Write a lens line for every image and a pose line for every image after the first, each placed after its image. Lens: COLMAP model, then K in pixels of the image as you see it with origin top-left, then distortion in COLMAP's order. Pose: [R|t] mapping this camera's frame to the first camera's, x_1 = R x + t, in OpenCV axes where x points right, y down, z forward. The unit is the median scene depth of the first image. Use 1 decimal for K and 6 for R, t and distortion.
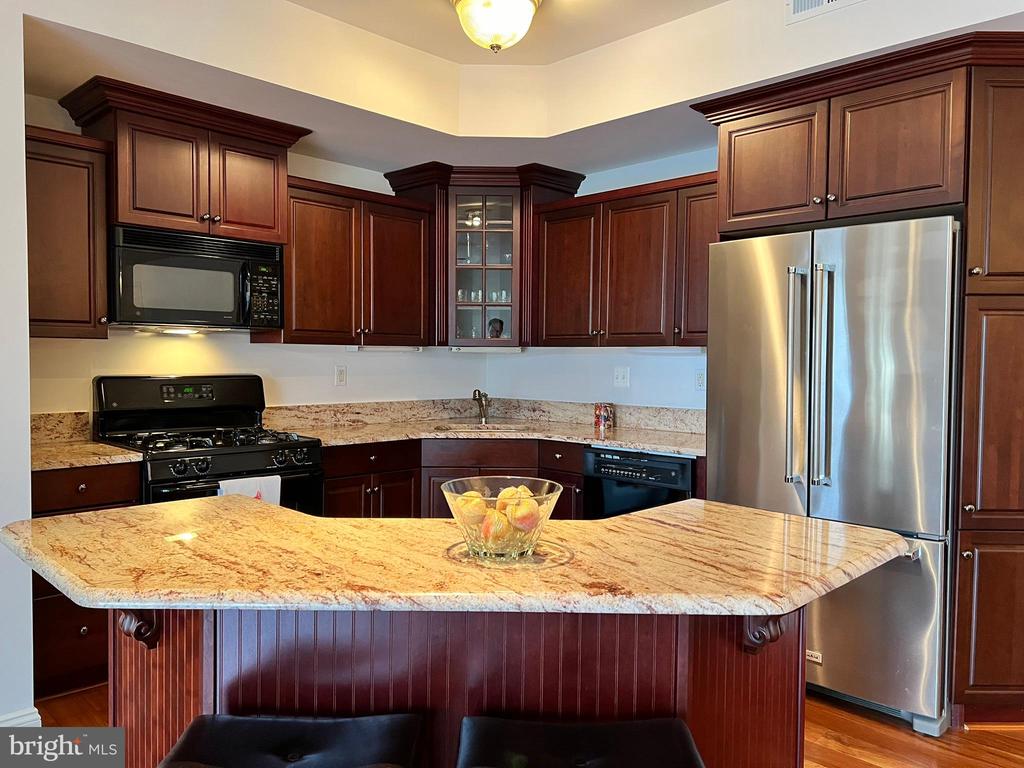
lens RADIAL K [[768.4, 0, 512.0], [0, 768.4, 384.0], [0, 0, 1]] dist [0.070948, -0.073743]
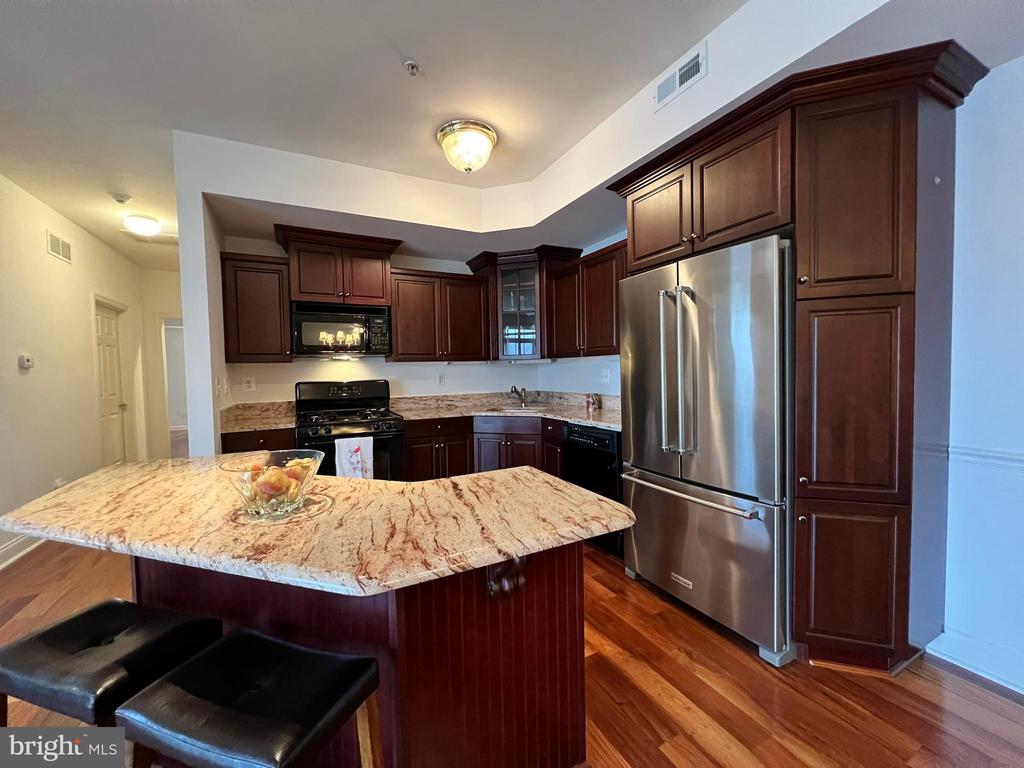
lens RADIAL K [[410.0, 0, 507.0], [0, 410.0, 383.3], [0, 0, 1]] dist [0.000439, 0.000308]
pose [[0.948370, -0.018129, -0.316646, 0.246338], [0.018143, 0.999831, -0.002906, 0.004154], [0.316646, -0.002989, 0.948539, 0.183703]]
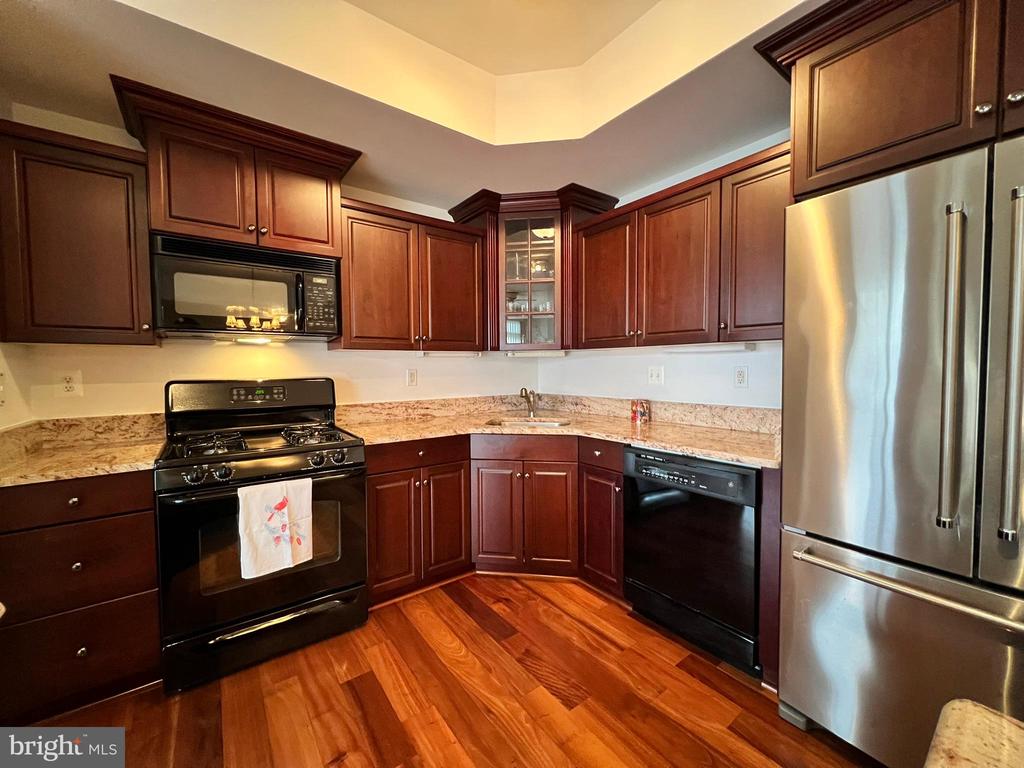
lens RADIAL K [[410.0, 0, 507.0], [0, 410.0, 383.3], [0, 0, 1]] dist [0.000439, 0.000308]
pose [[0.987374, -0.010510, -0.158057, 0.028992], [0.011340, 0.999926, 0.004351, -0.003081], [0.158000, -0.006089, 0.987420, 0.446146]]
